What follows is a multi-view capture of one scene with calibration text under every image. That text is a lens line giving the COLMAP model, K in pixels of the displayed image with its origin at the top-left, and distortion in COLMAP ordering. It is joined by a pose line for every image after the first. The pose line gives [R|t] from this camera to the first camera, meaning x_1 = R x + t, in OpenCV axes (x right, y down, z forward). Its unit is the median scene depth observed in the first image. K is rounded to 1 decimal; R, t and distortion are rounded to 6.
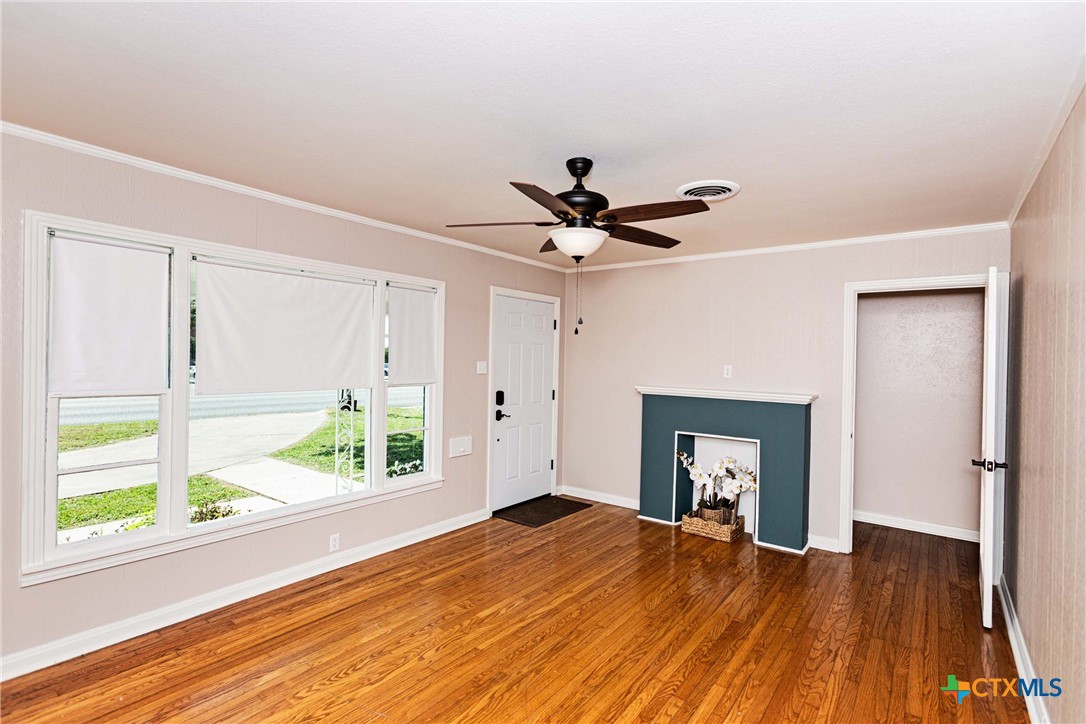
lens RADIAL K [[512.3, 0, 543.0], [0, 512.3, 362.0], [0, 0, 1]] dist [-0.030441, 0.020330]
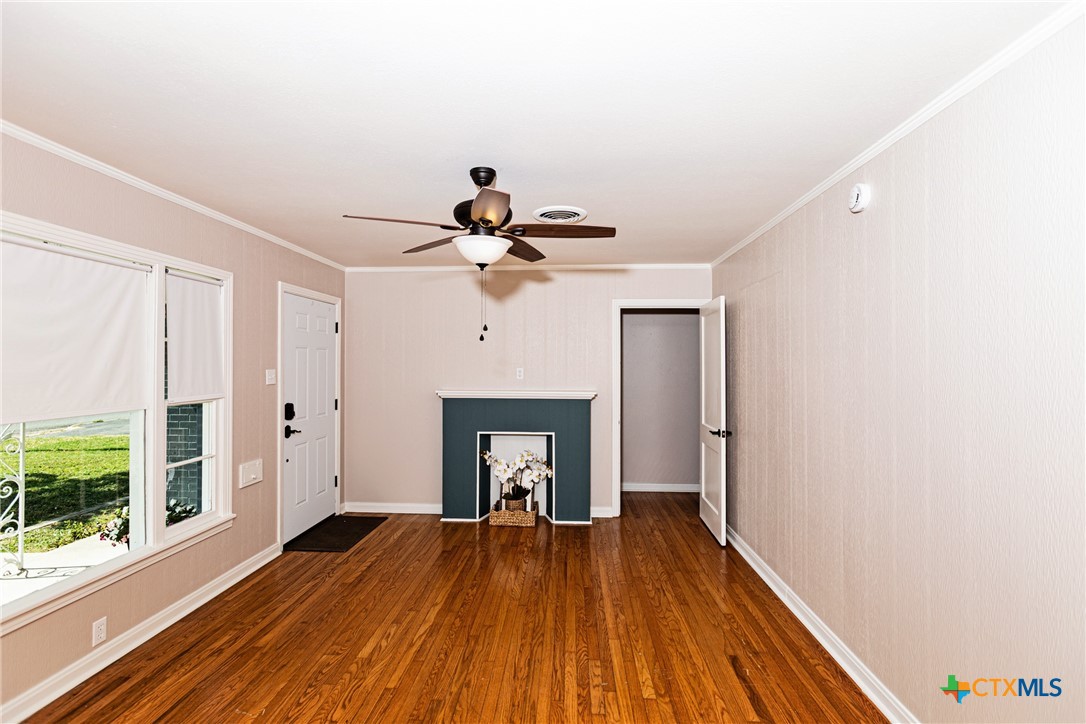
lens RADIAL K [[512.3, 0, 543.0], [0, 512.3, 362.0], [0, 0, 1]] dist [-0.030441, 0.020330]
pose [[0.825730, -0.014897, 0.563869, -0.259539], [0.018453, 0.999830, -0.000607, -0.005961], [-0.563764, 0.010906, 0.825864, 0.062123]]
